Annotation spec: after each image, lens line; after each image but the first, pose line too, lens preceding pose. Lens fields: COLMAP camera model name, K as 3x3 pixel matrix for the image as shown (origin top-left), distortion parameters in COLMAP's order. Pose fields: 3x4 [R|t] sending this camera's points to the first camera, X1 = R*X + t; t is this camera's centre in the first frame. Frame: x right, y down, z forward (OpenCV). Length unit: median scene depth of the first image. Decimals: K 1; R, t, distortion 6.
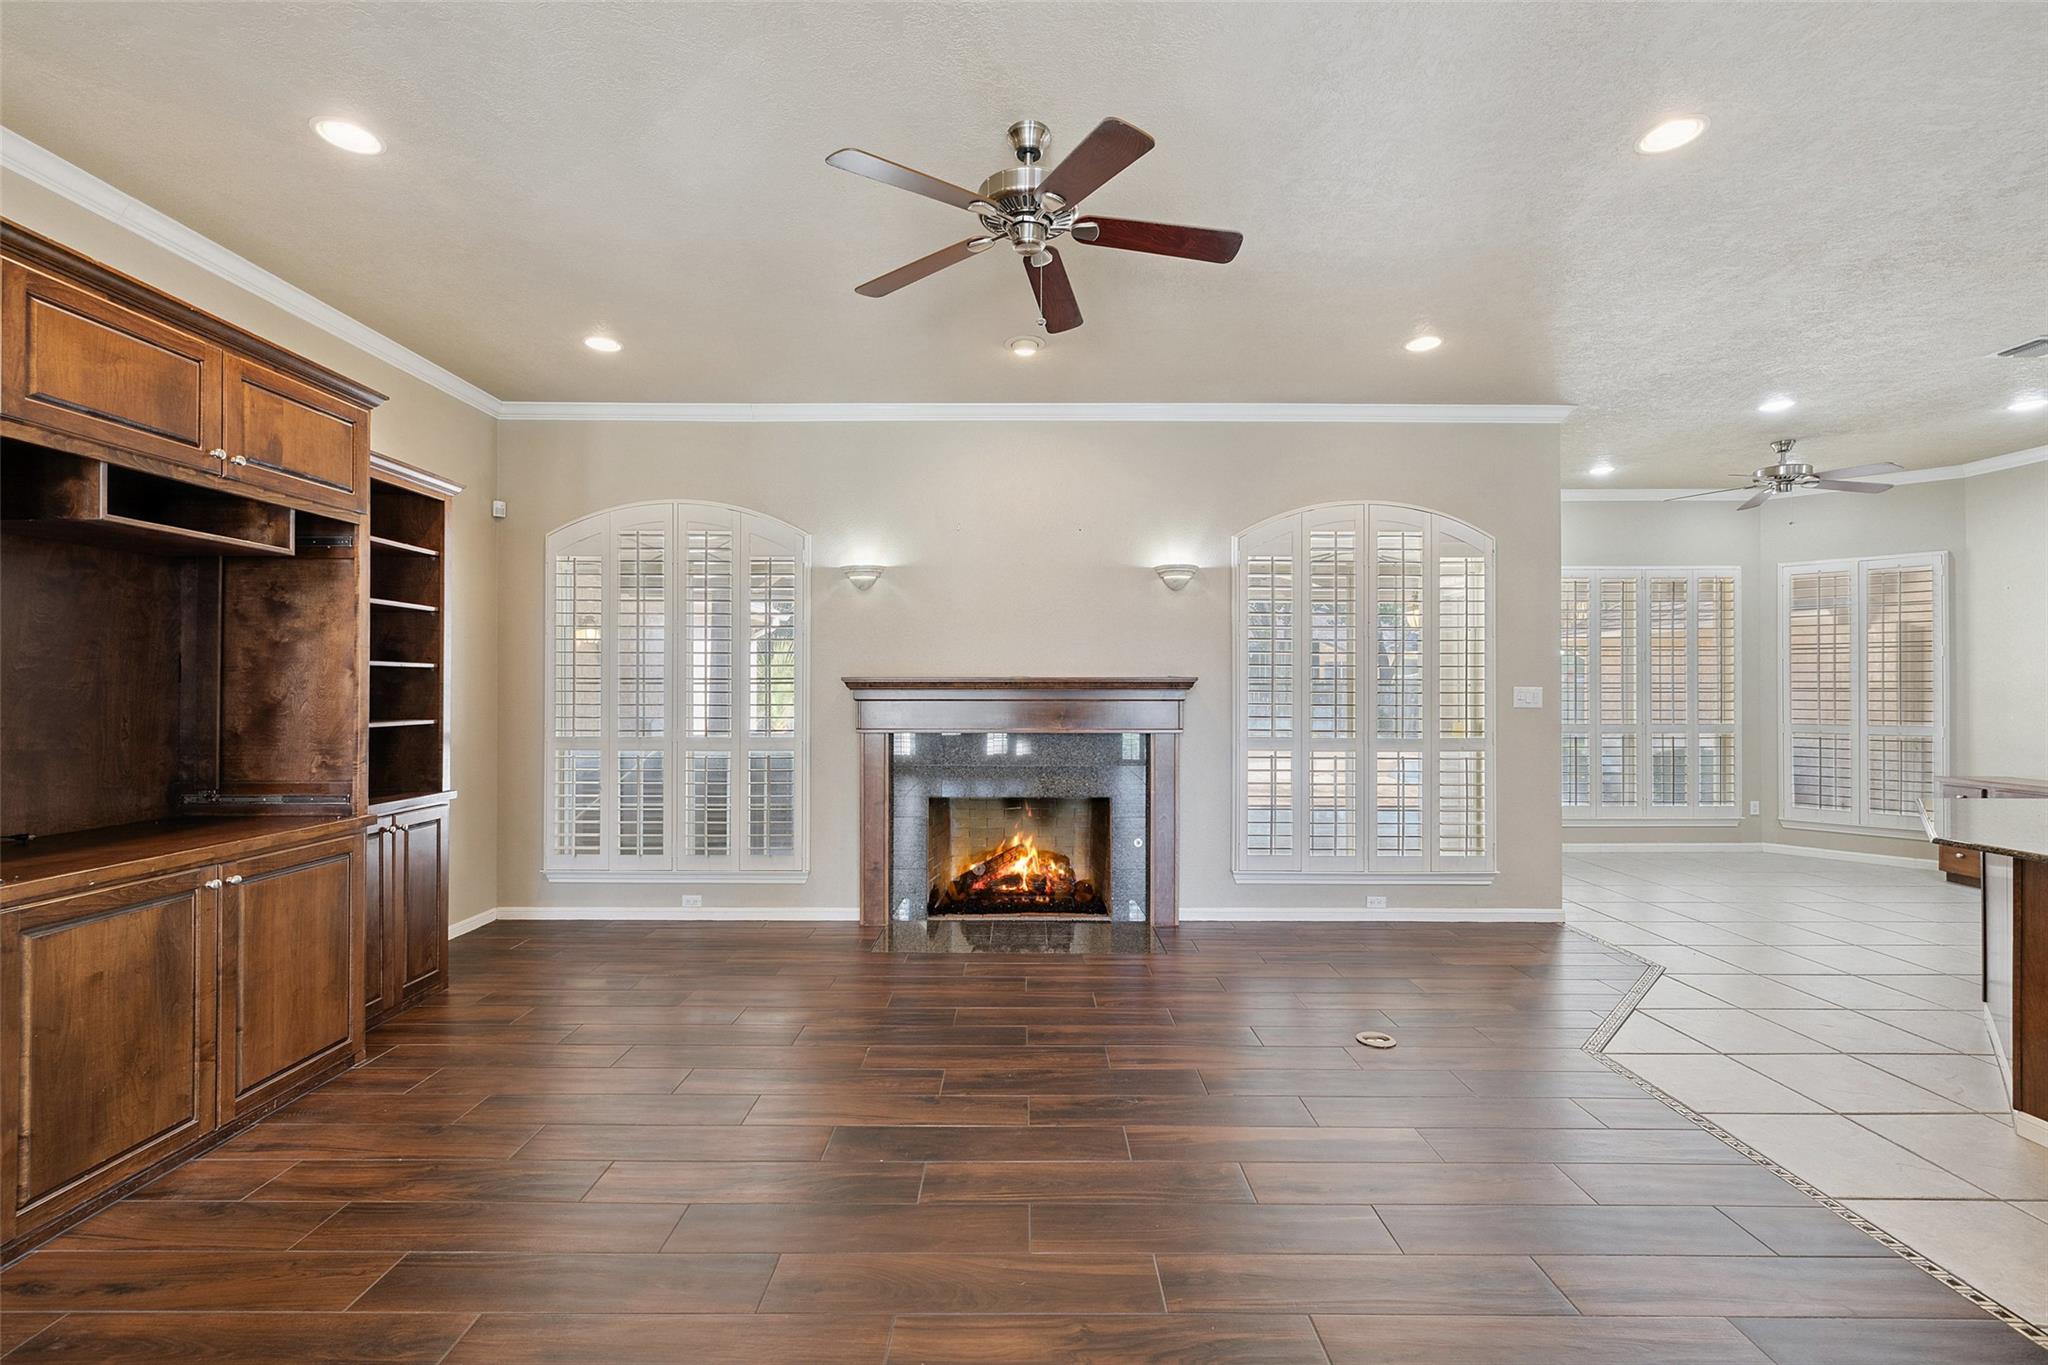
lens RADIAL K [[864.9, 0, 1019.9], [0, 864.9, 682.3], [0, 0, 1]] dist [-0.000589, 0.000929]
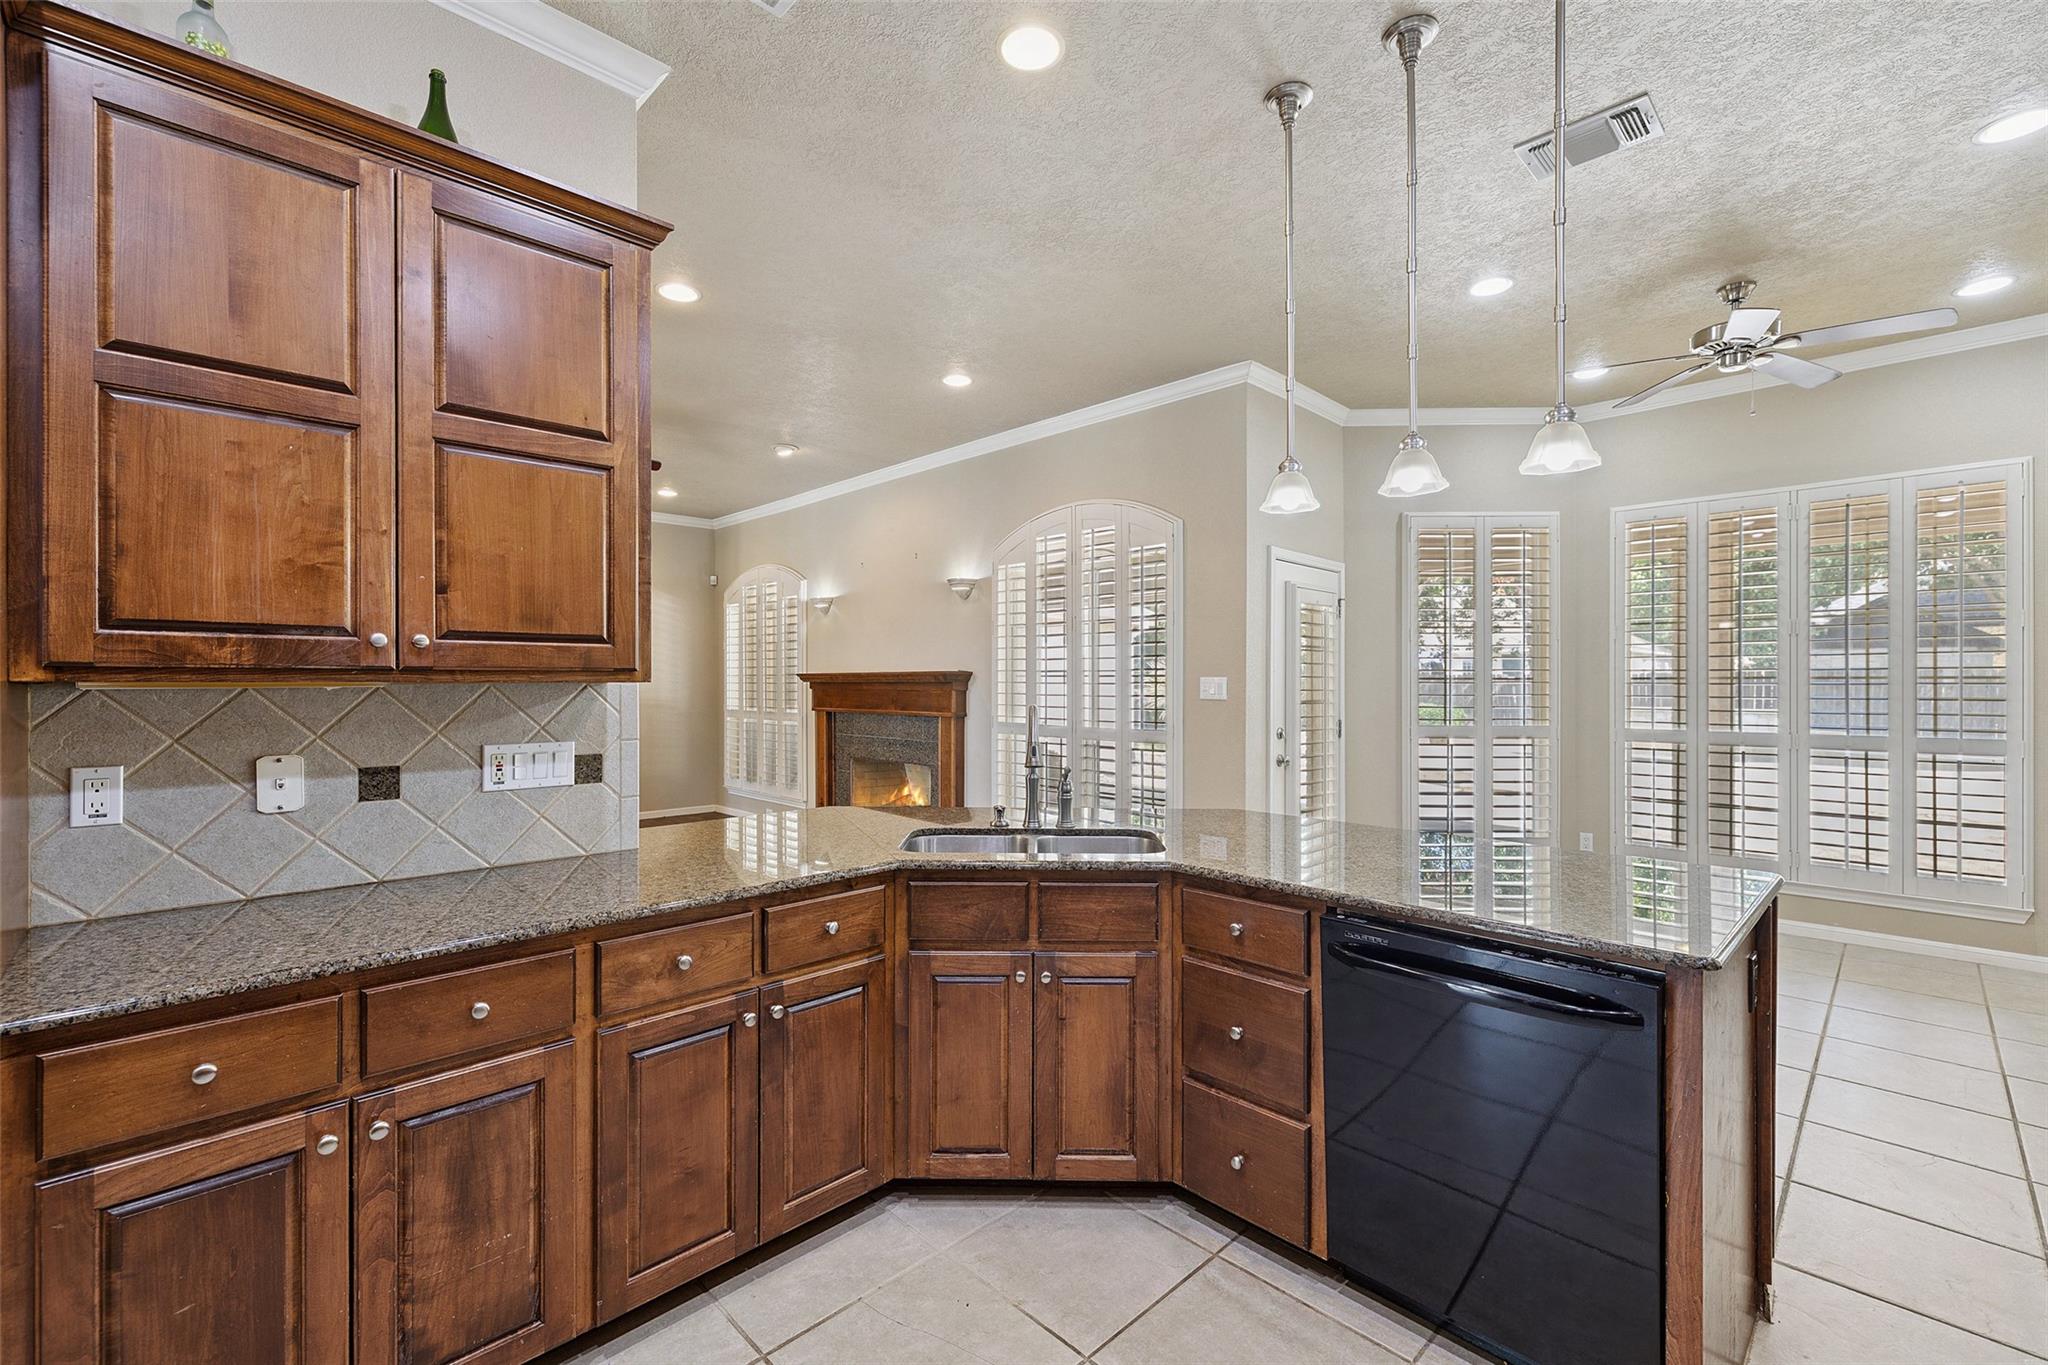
lens RADIAL K [[864.9, 0, 1030.6], [0, 864.9, 685.2], [0, 0, 1]] dist [-0.000589, 0.000929]
pose [[0.711070, -0.001583, -0.703119, 1.088838], [0.014025, 0.999830, 0.011933, 0.000284], [0.702981, -0.018347, 0.710972, 0.200252]]
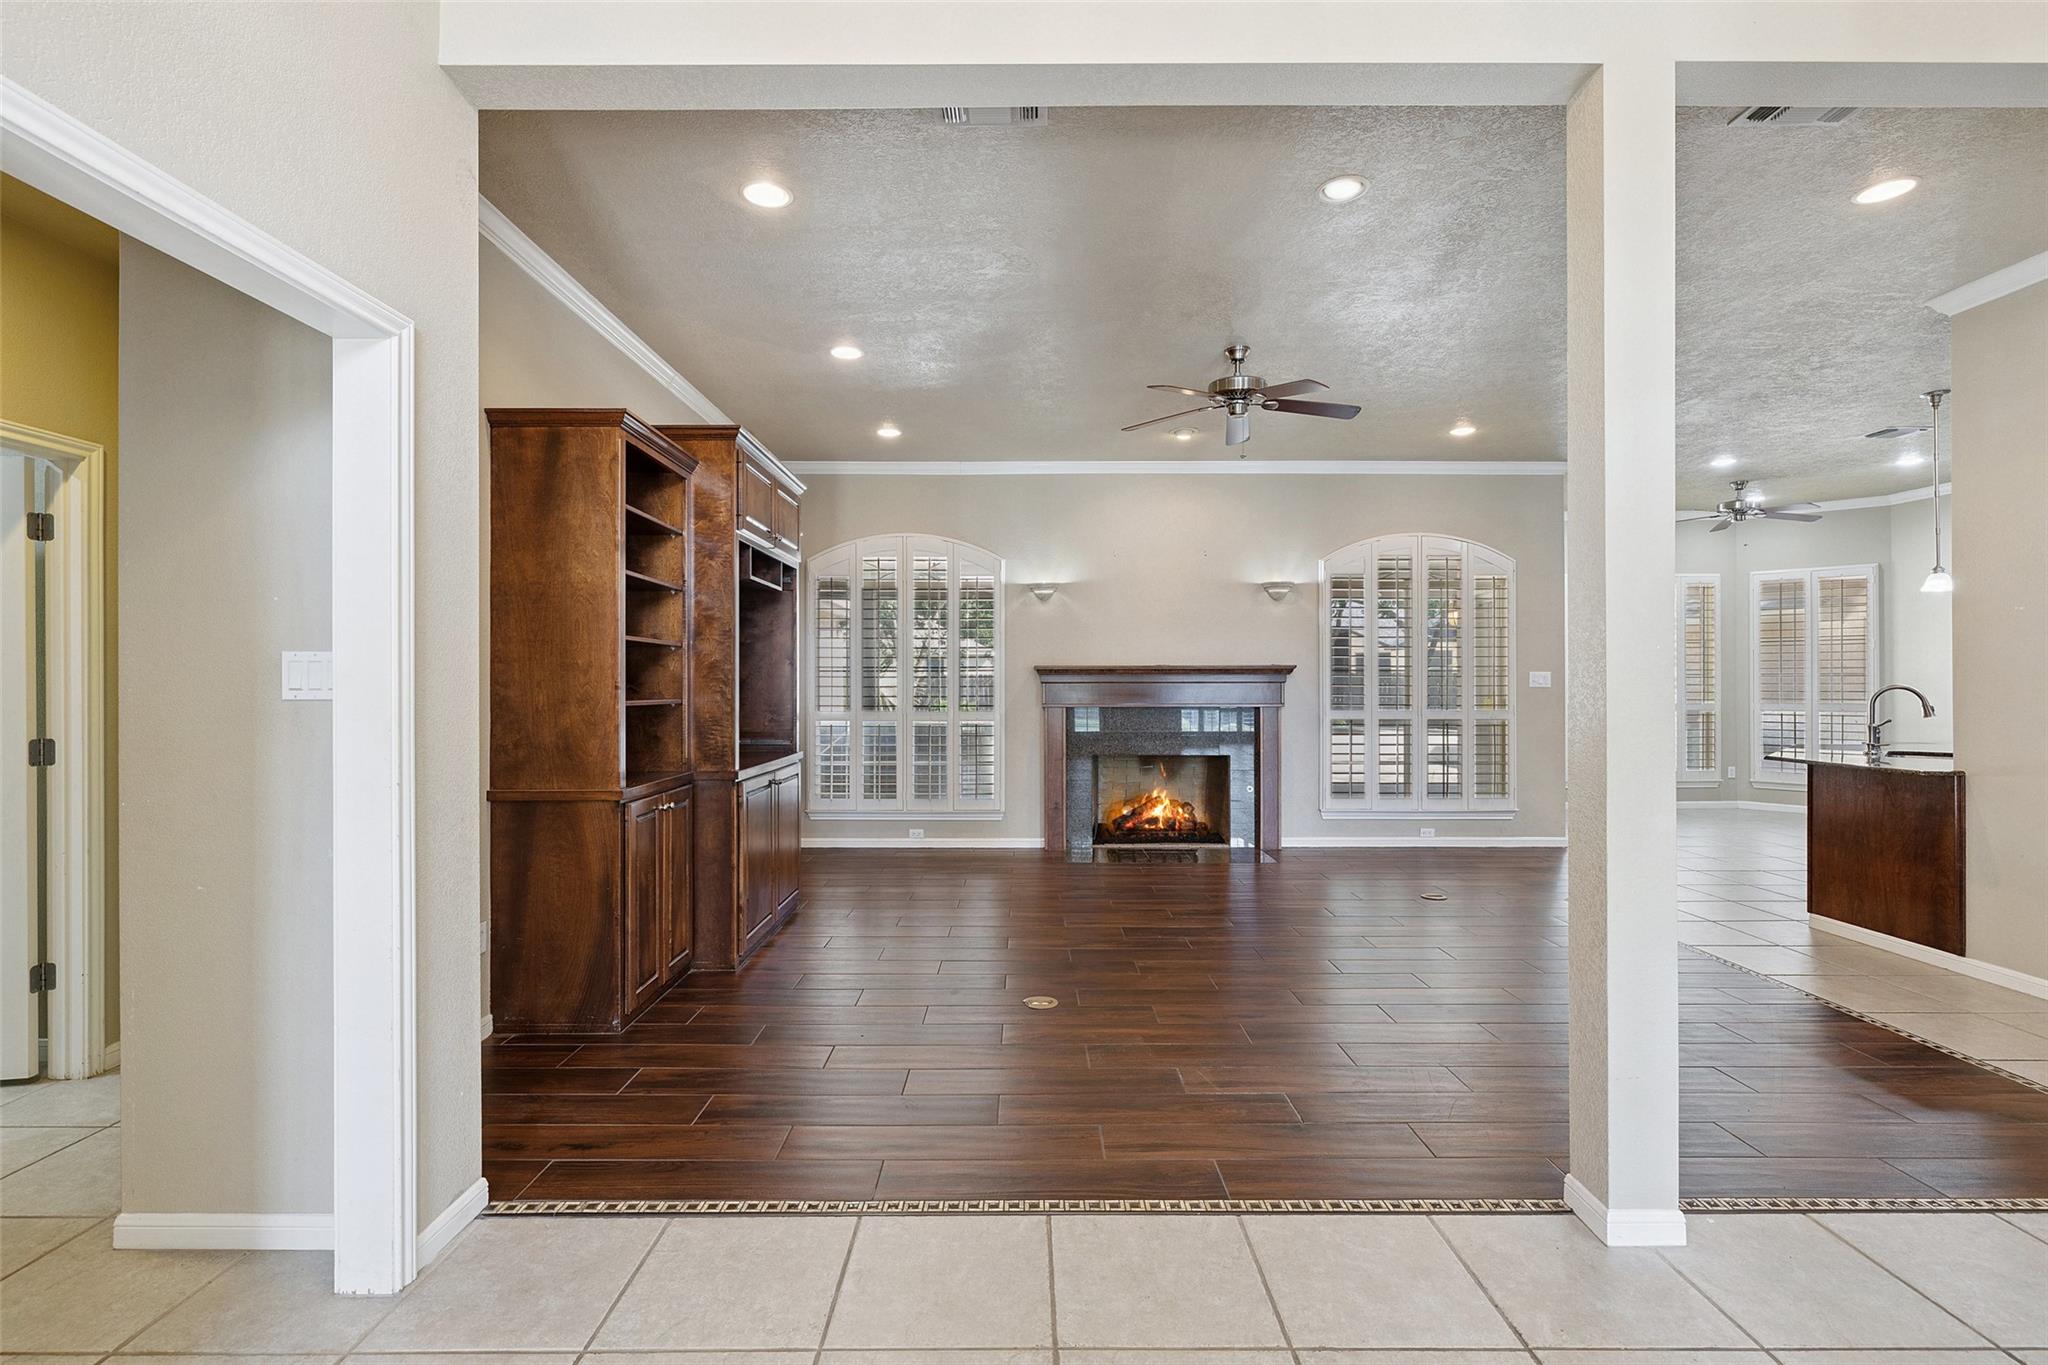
lens RADIAL K [[934.6, 0, 1026.2], [0, 934.6, 688.5], [0, 0, 1]] dist [-0.005001, 0.001115]
pose [[0.999992, -0.003954, 0.000879, -0.207944], [0.003945, 0.999945, 0.009751, 0.014170], [-0.000918, -0.009747, 0.999952, -0.441278]]
